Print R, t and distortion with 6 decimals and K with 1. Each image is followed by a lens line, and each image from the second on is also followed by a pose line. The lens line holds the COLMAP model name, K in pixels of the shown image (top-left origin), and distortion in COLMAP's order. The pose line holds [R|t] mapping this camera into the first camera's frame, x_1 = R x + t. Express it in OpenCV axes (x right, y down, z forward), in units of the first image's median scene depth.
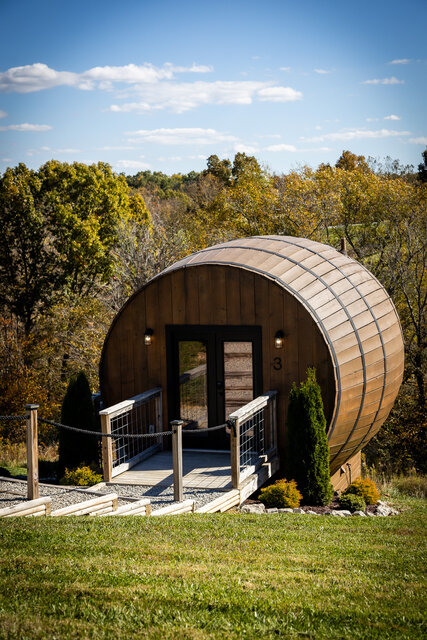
lens RADIAL K [[1179.8, 0, 213.5], [0, 1179.8, 320.0], [0, 0, 1]] dist [0.146889, 0.012271]
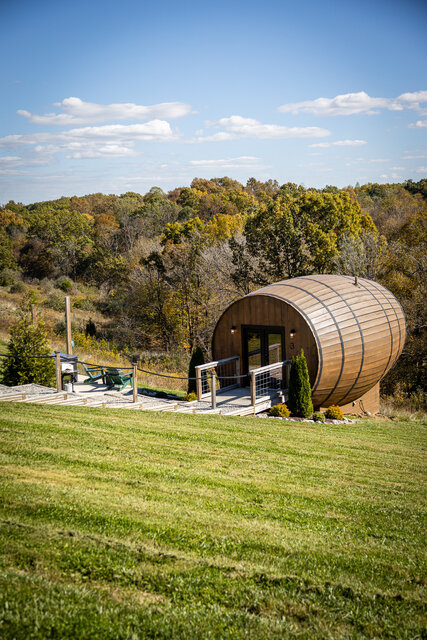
lens RADIAL K [[919.7, 0, 213.5], [0, 919.7, 320.0], [0, 0, 1]] dist [0.004960, 0.023770]
pose [[0.952705, 0.024019, -0.302947, 0.379942], [-0.013703, 0.999253, 0.036135, -0.058164], [0.303589, -0.030275, 0.952322, -0.487301]]
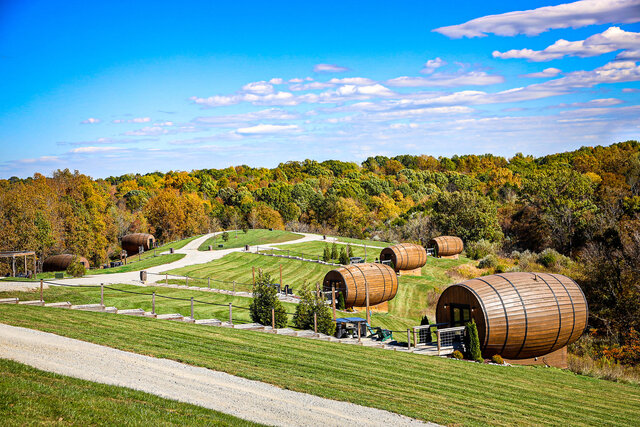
lens RADIAL K [[1377.5, 0, 320.0], [0, 1377.5, 213.5], [0, 0, 1]] dist [0.051376, 3.918016]
pose [[0.744897, 0.009515, -0.667112, 2.159345], [-0.027565, 0.999483, -0.016525, -0.164245], [0.666610, 0.030698, 0.744774, -2.003284]]
